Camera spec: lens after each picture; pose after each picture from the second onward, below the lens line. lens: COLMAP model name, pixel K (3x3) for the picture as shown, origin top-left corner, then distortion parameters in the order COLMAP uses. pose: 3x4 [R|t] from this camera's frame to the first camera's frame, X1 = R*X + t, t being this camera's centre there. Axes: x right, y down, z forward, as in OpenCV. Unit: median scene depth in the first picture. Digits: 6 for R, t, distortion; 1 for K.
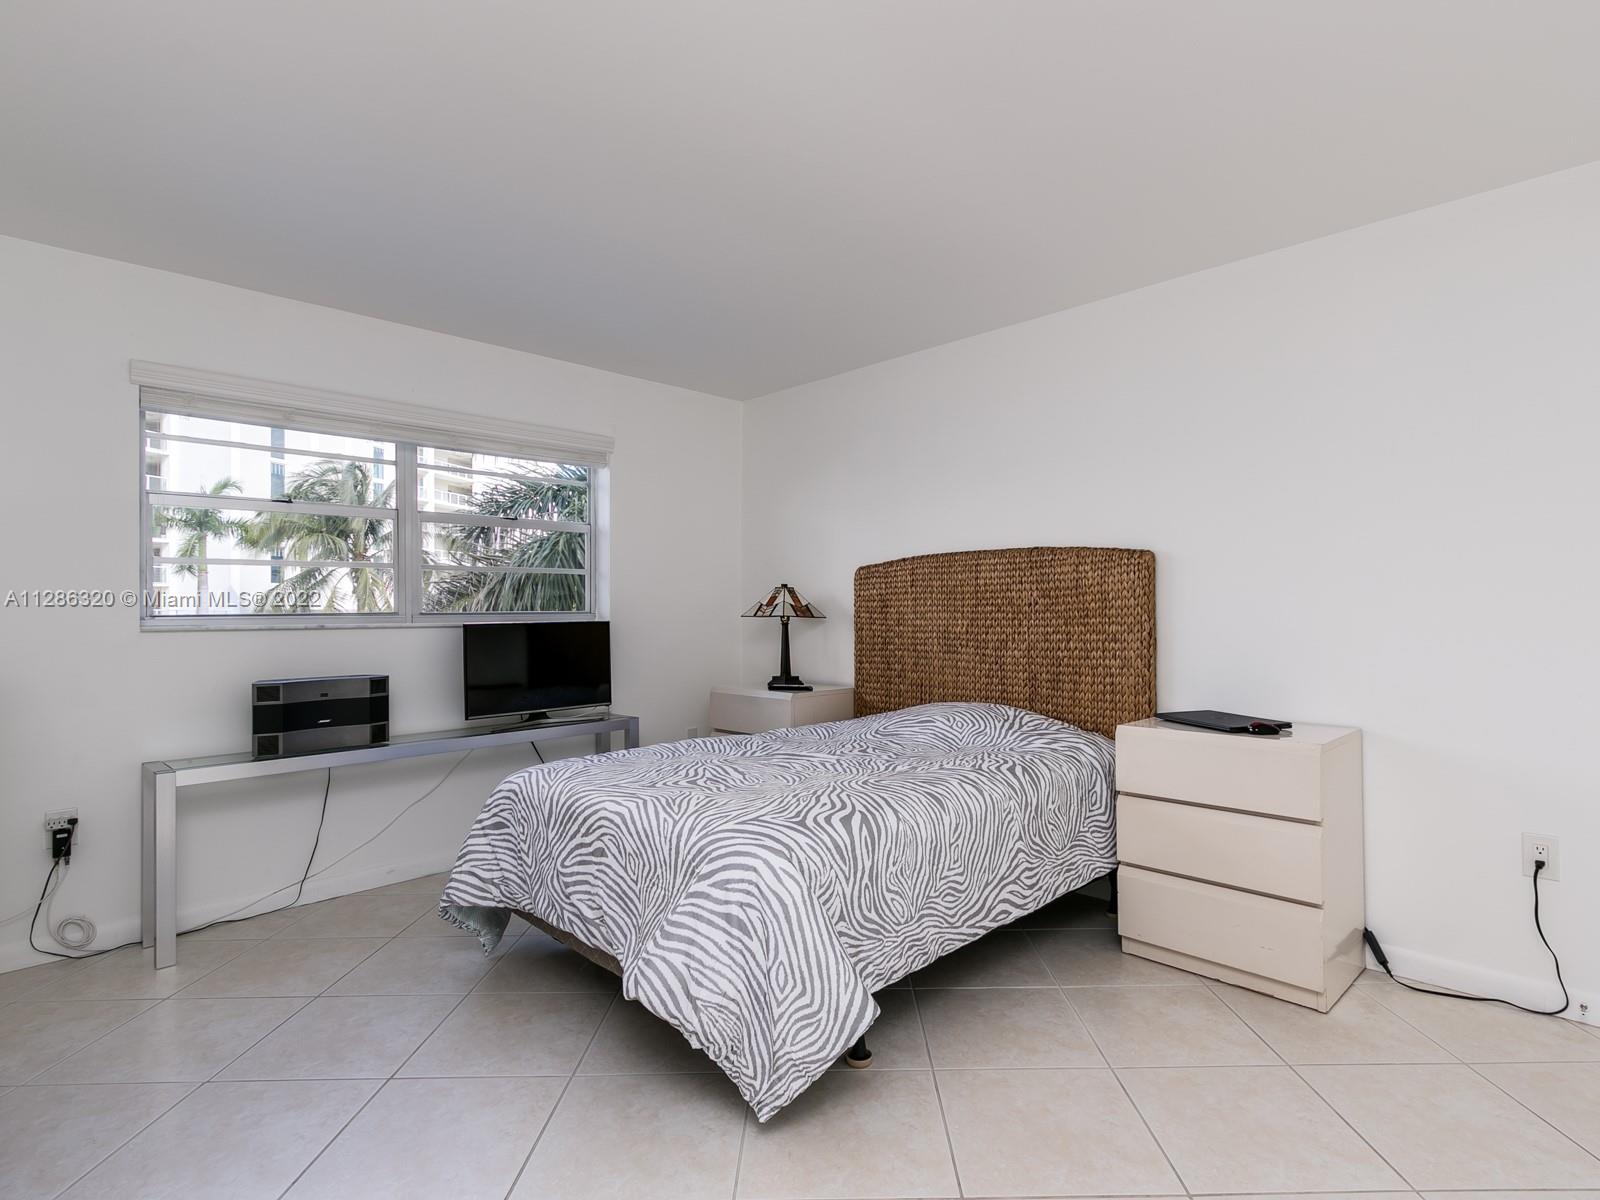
lens RADIAL K [[819.1, 0, 824.7], [0, 819.1, 600.3], [0, 0, 1]] dist [0.001863, -0.000151]
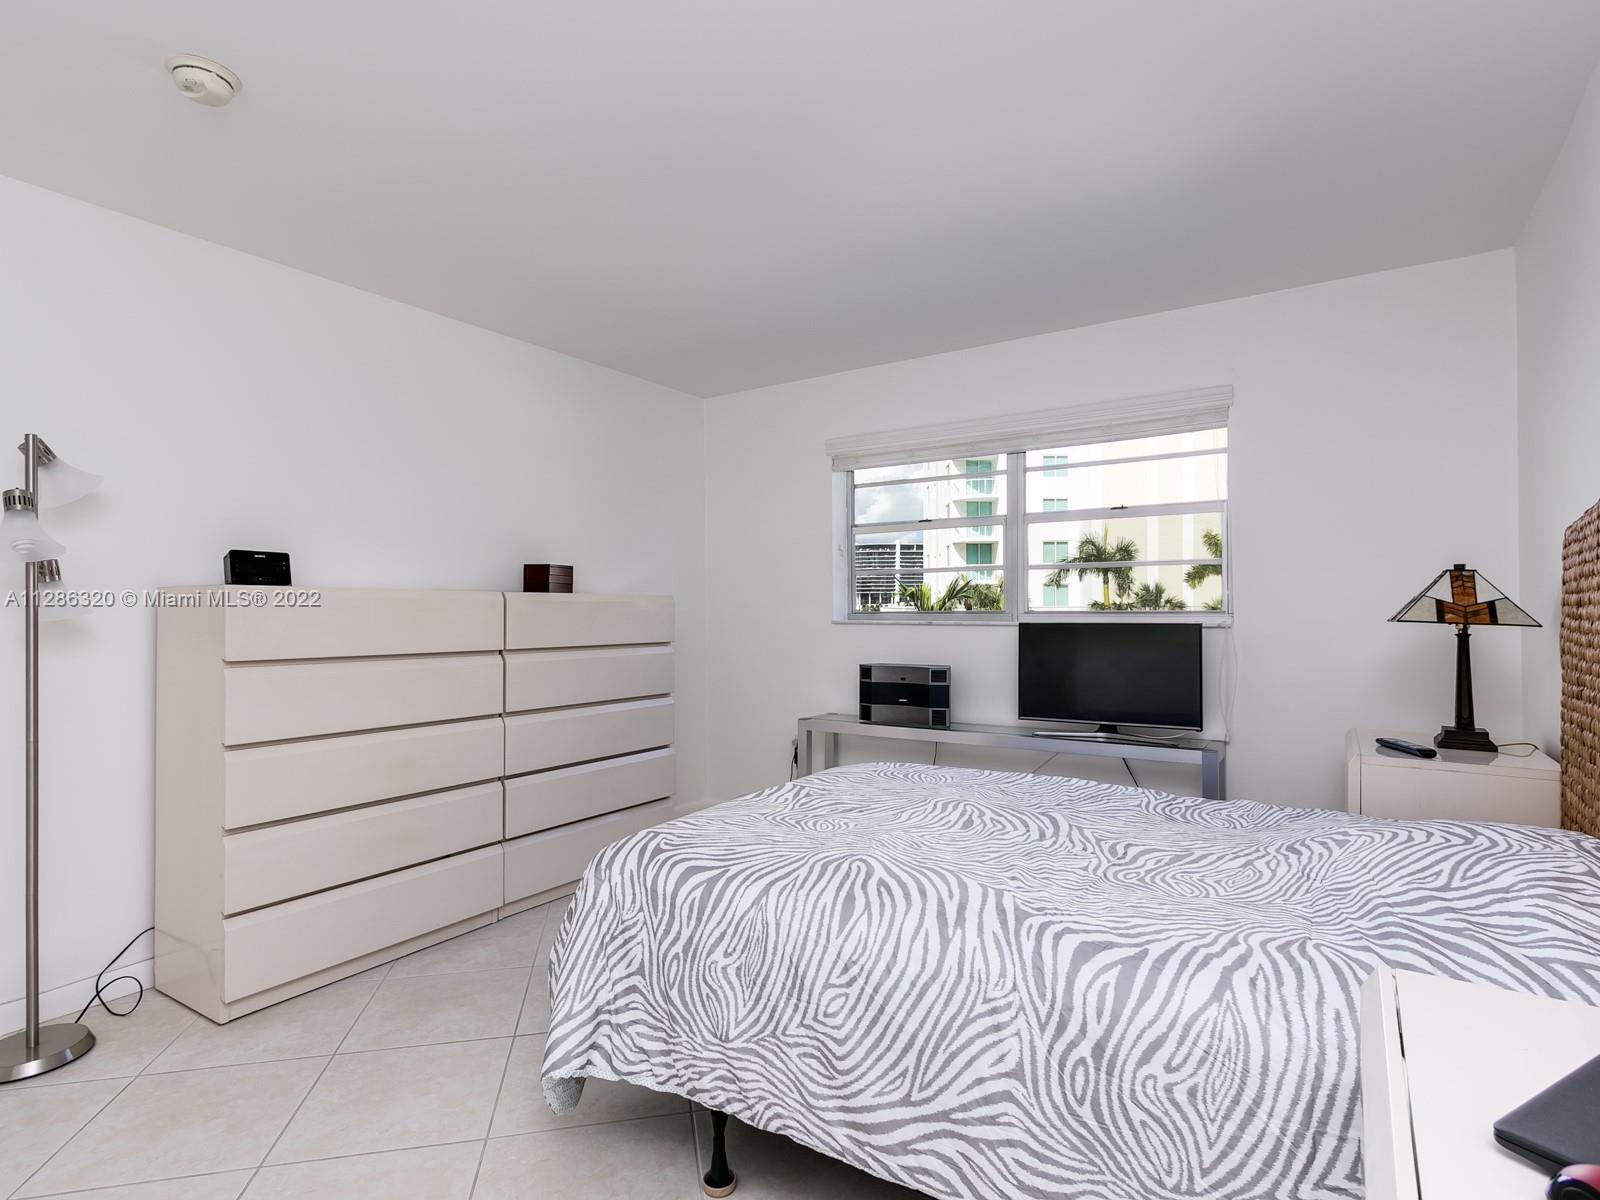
lens RADIAL K [[819.1, 0, 795.5], [0, 819.1, 596.4], [0, 0, 1]] dist [0.001863, -0.000151]
pose [[0.199455, -0.012217, -0.979831, 0.587458], [0.014209, 0.999853, -0.009574, 0.002598], [0.979804, -0.012013, 0.199599, 0.647261]]
